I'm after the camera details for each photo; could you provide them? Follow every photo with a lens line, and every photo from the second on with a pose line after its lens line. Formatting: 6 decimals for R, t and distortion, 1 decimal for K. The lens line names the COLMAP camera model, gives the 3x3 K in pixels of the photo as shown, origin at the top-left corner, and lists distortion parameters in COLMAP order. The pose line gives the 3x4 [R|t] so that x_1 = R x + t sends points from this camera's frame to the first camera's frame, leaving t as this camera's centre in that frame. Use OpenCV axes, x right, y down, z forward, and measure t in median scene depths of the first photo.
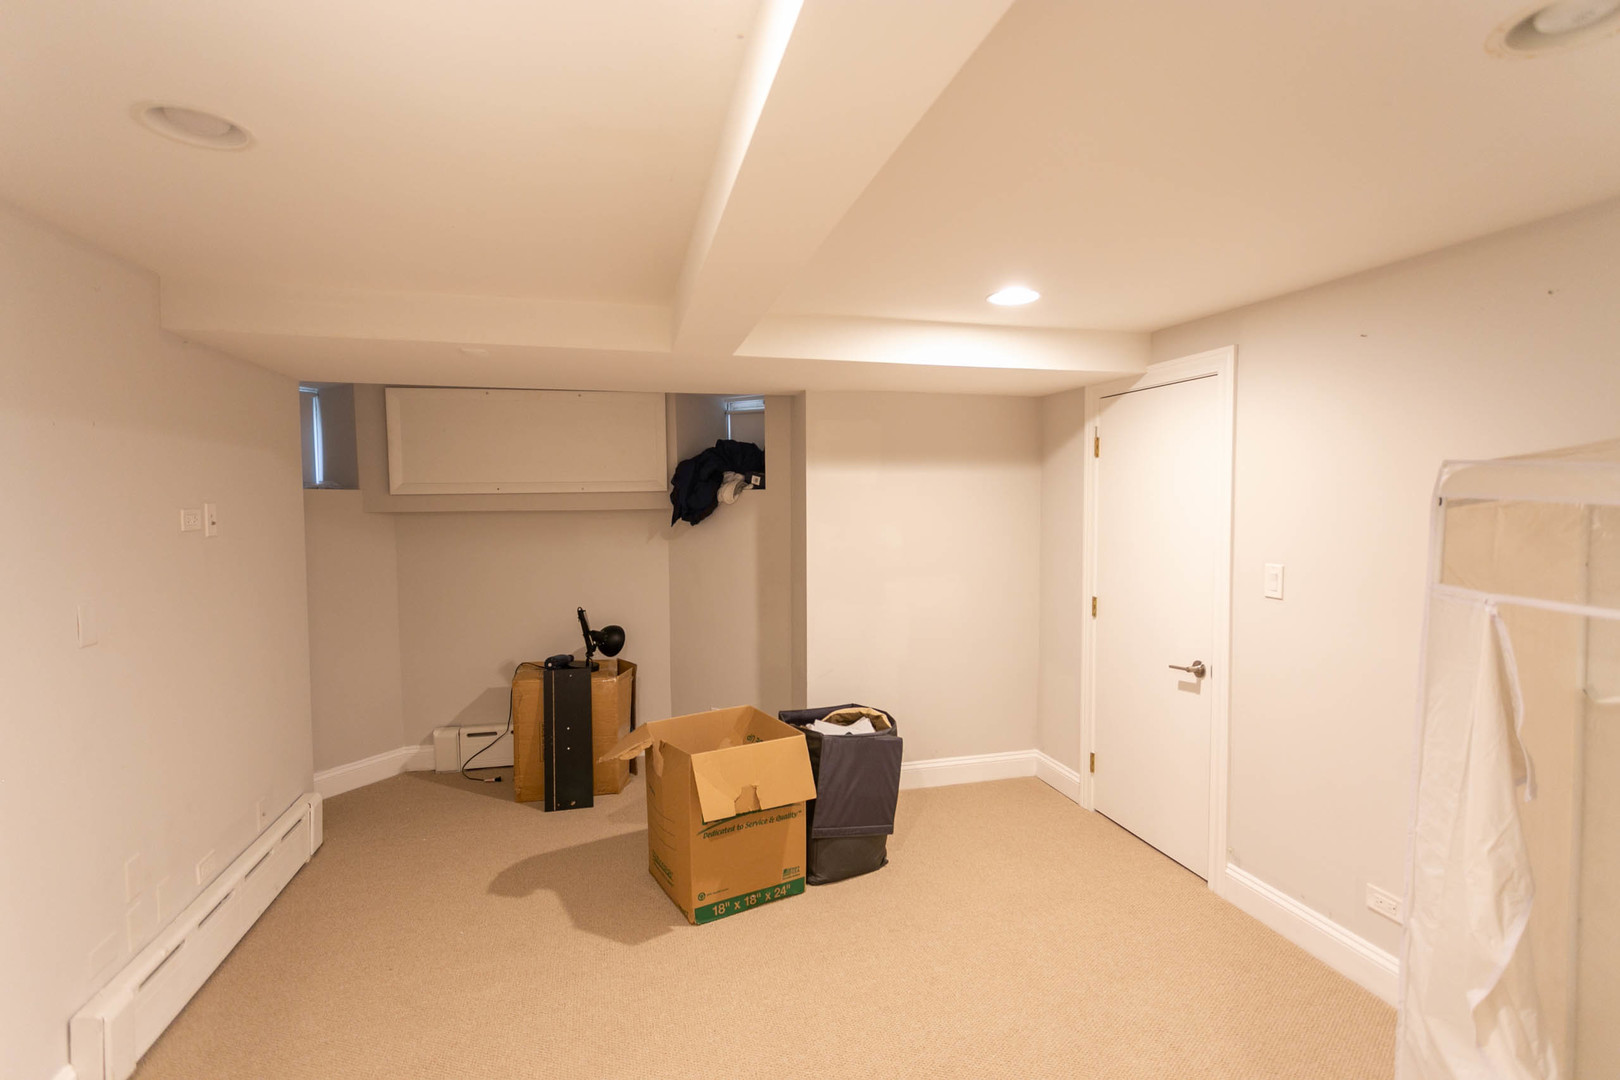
lens RADIAL K [[765.4, 0, 800.0], [0, 765.4, 536.2], [0, 0, 1]] dist [-0.003881, -0.000441]
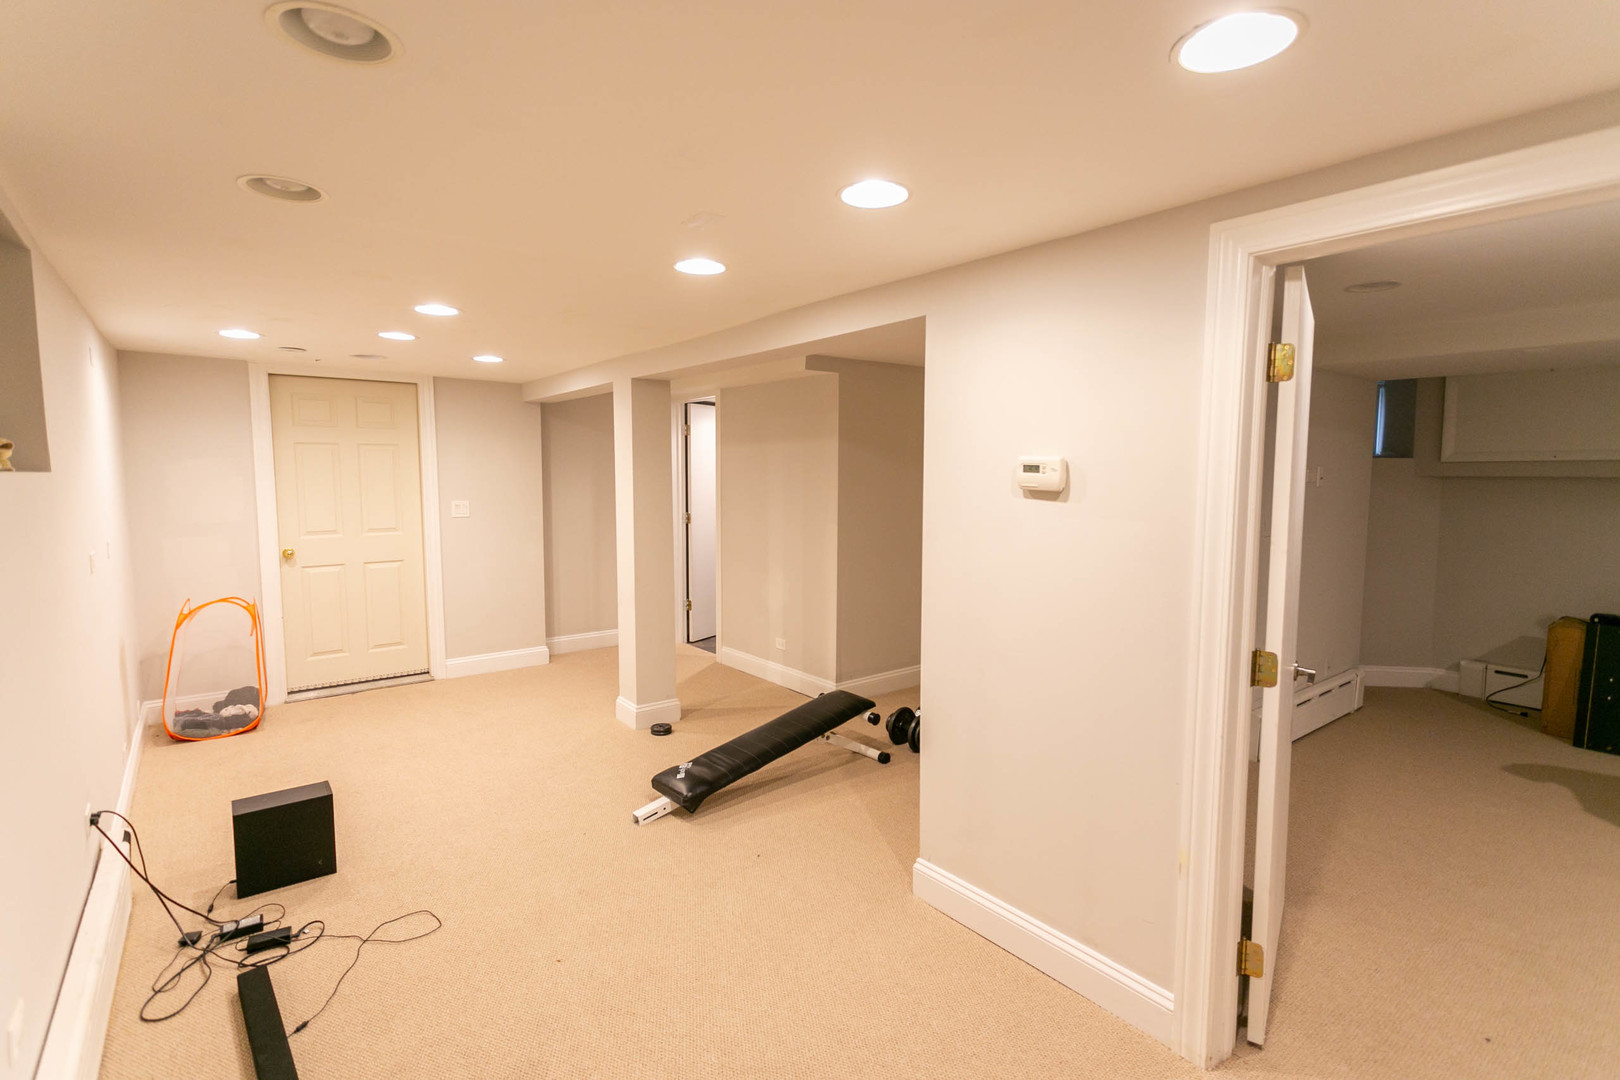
lens RADIAL K [[765.4, 0, 796.4], [0, 765.4, 533.7], [0, 0, 1]] dist [-0.003881, -0.000441]
pose [[0.388924, 0.078912, -0.917884, 0.202115], [-0.048762, 0.996691, 0.065026, 0.031468], [0.919978, 0.019468, 0.391486, -0.440838]]
